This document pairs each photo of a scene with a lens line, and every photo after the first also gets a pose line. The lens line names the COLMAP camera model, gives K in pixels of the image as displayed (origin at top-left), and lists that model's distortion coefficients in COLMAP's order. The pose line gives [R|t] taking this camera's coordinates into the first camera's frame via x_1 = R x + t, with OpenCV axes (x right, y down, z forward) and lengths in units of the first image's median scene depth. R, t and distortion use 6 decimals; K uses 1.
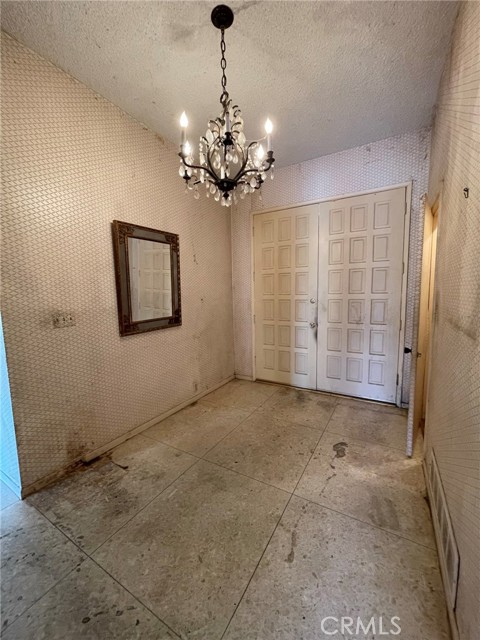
lens RADIAL K [[257.1, 0, 239.1], [0, 257.1, 321.9], [0, 0, 1]] dist [-0.000145, -0.000902]
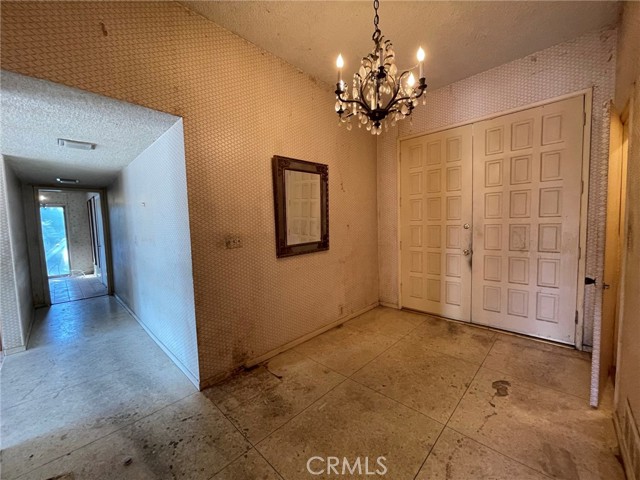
lens RADIAL K [[257.1, 0, 319.9], [0, 257.1, 241.3], [0, 0, 1]] dist [-0.000145, -0.000902]
pose [[0.973040, 0.007377, -0.230517, -0.026519], [-0.015763, 0.999278, -0.034560, 0.021825], [0.230096, 0.037262, 0.972454, -0.050194]]
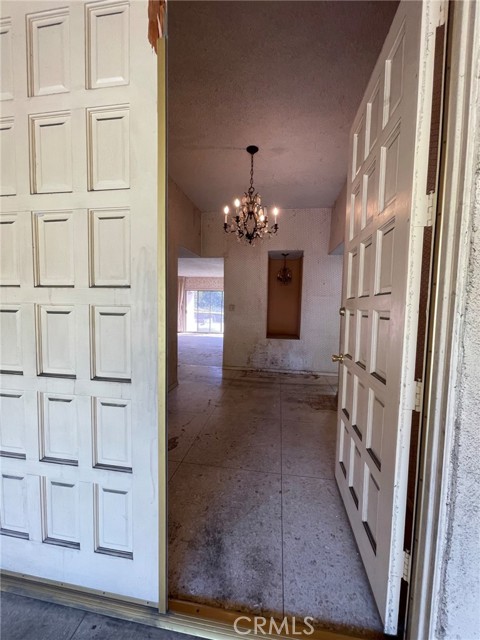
lens RADIAL K [[257.1, 0, 238.9], [0, 257.1, 321.7], [0, 0, 1]] dist [-0.000145, -0.000902]
pose [[-0.929228, 0.021388, -0.368888, 0.544097], [-0.047254, 0.983248, 0.176041, -0.197316], [0.366474, 0.181014, -0.912650, 2.085923]]
